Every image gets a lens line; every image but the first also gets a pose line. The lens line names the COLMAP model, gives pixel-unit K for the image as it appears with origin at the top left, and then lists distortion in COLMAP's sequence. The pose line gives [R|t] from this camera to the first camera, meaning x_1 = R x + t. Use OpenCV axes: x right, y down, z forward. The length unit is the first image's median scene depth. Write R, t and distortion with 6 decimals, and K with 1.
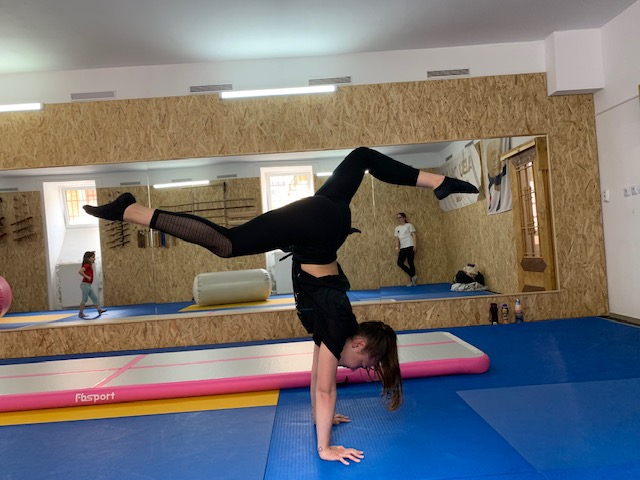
lens RADIAL K [[529.3, 0, 320.0], [0, 529.3, 240.0], [0, 0, 1]] dist [0.042059, -0.011862]
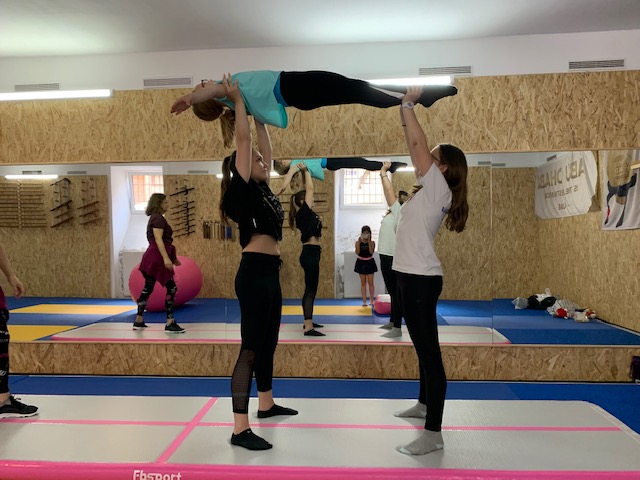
lens RADIAL K [[529.3, 0, 320.0], [0, 529.3, 240.0], [0, 0, 1]] dist [0.042059, -0.011862]
pose [[0.993195, 0.059106, -0.100345, -0.075294], [-0.055731, 0.997792, 0.036116, -0.057575], [0.102258, -0.030278, 0.994297, 0.153766]]
